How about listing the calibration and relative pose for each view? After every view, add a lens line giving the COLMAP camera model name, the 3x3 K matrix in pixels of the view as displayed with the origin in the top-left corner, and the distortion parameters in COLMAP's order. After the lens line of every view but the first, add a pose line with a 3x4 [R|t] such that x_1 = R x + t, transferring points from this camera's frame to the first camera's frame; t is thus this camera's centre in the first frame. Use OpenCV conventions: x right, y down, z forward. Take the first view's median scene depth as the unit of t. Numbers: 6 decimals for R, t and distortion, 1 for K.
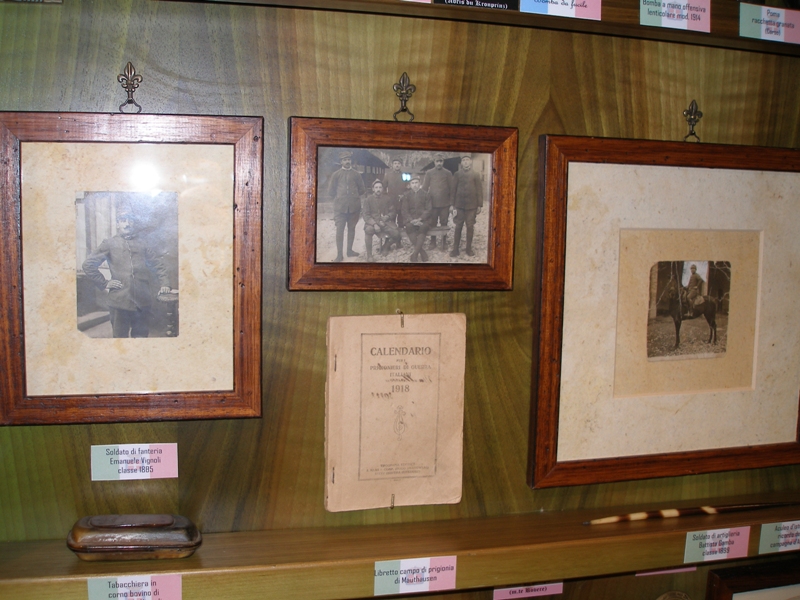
lens RADIAL K [[908.2, 0, 400.0], [0, 908.2, 300.0], [0, 0, 1]] dist [-0.169037, 0.054450]
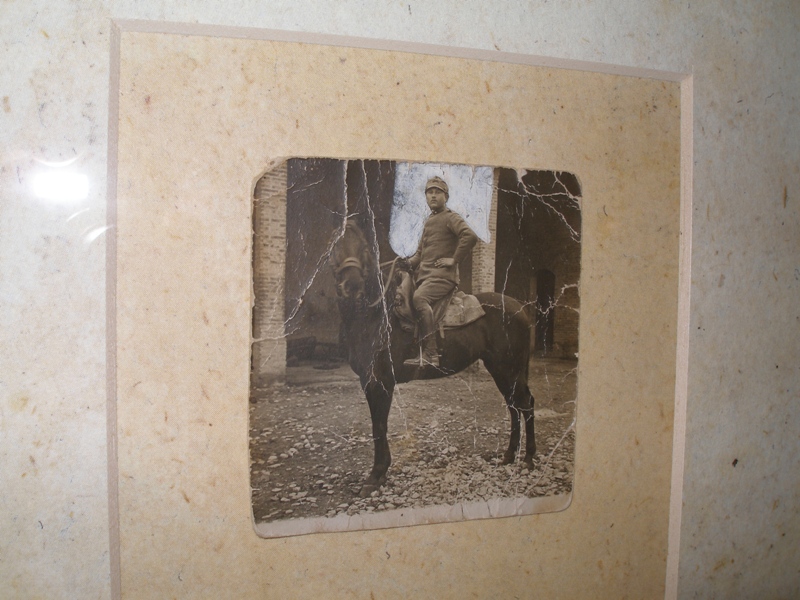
lens RADIAL K [[908.2, 0, 400.0], [0, 908.2, 300.0], [0, 0, 1]] dist [-0.169037, 0.054450]
pose [[0.998604, 0.001615, 0.052792, 0.302079], [0.002137, 0.997478, -0.070948, 0.017305], [-0.052774, 0.070962, 0.996082, 0.724016]]
